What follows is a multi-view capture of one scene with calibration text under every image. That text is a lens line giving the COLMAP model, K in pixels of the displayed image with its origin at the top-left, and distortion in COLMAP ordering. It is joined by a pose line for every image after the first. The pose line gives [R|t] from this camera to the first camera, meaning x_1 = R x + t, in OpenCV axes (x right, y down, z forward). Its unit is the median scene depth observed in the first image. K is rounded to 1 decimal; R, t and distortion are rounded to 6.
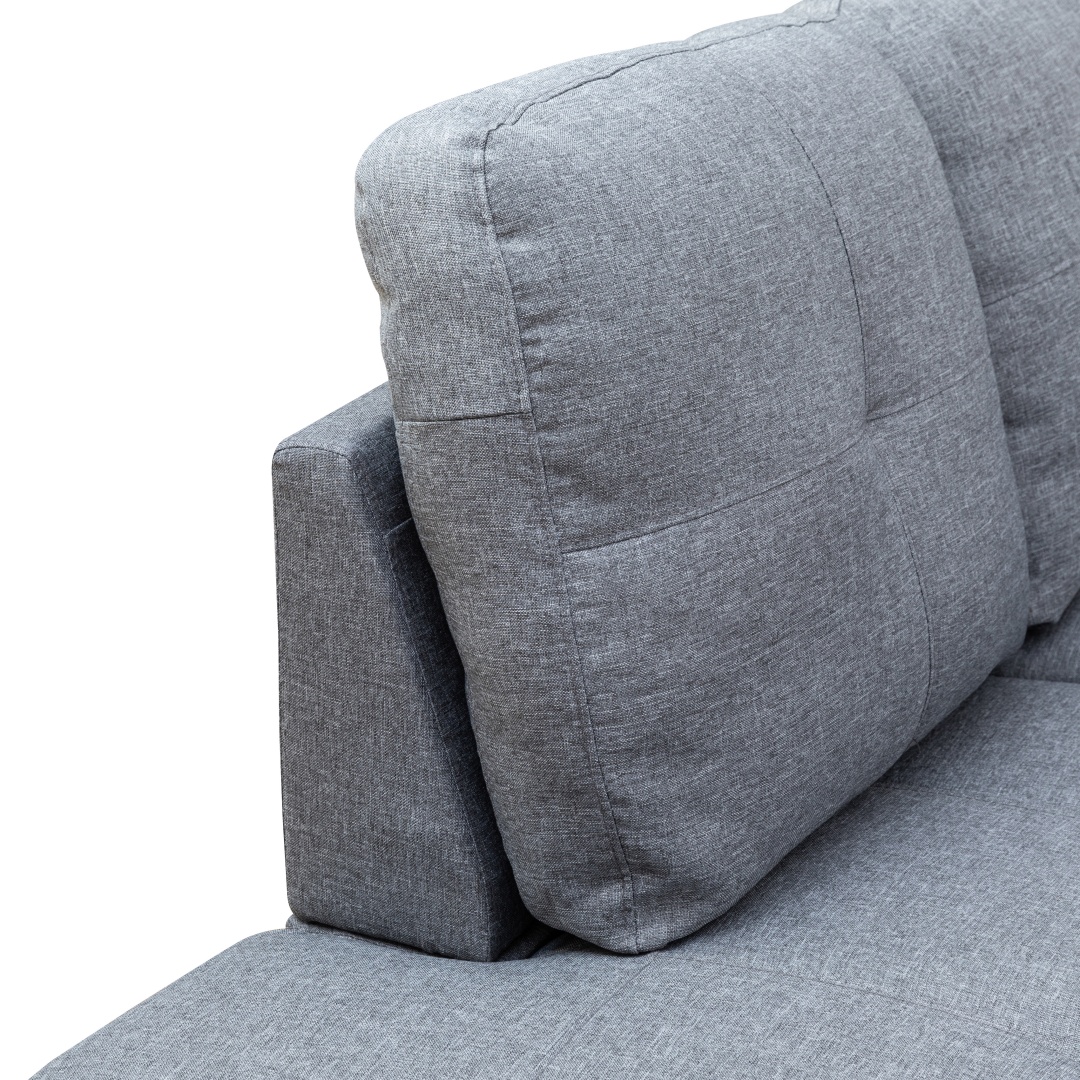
lens RADIAL K [[2867.7, 0, 544.1], [0, 2867.7, 540.7], [0, 0, 1]] dist [0.000934, 0.000000]
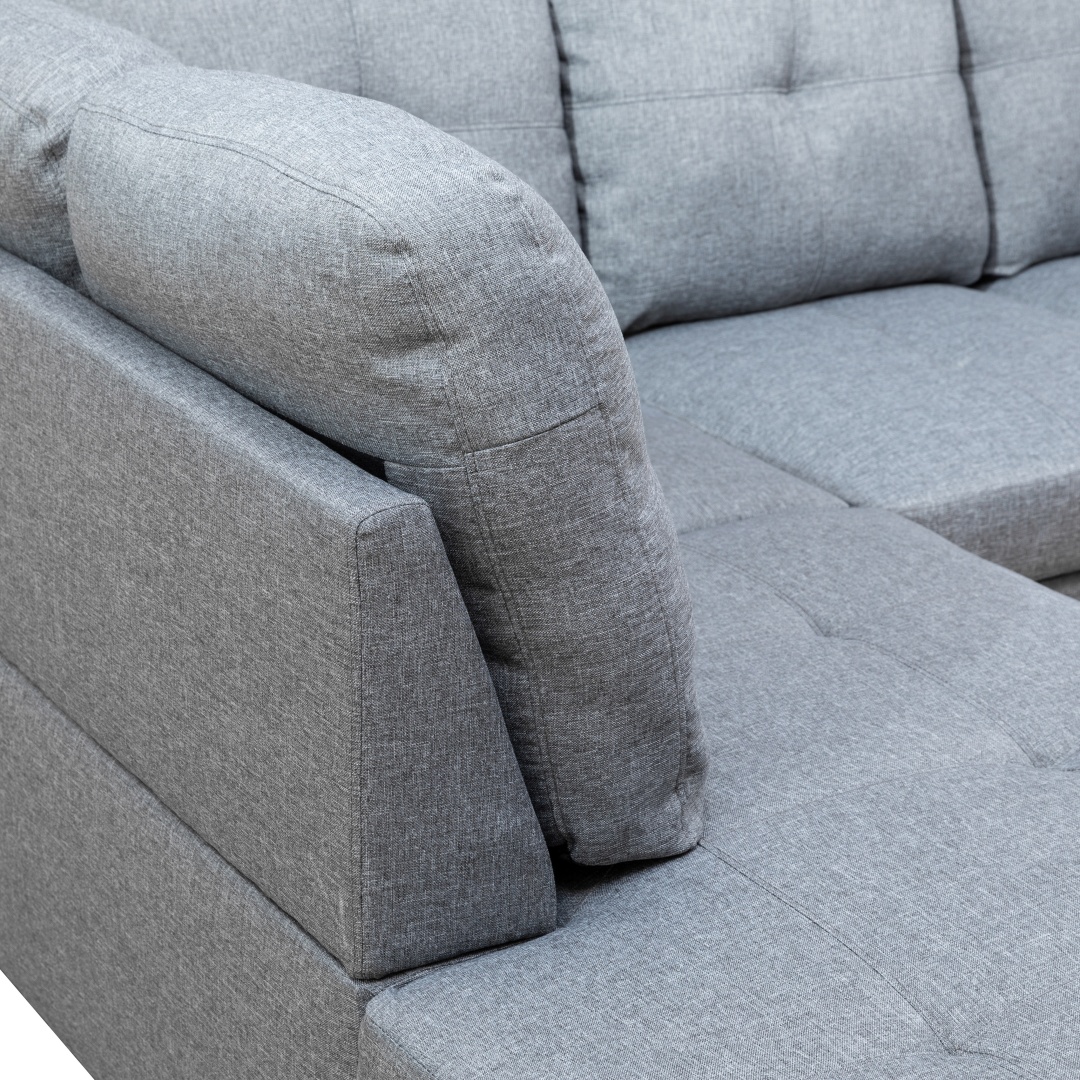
lens RADIAL K [[2780.0, 0, 538.4], [0, 2780.0, 539.3], [0, 0, 1]] dist [-0.093007, 0.000000]
pose [[0.515877, -0.283982, 0.808223, -0.855222], [0.286567, 0.946310, 0.149590, -0.154248], [-0.807310, 0.154440, 0.569560, 0.398116]]
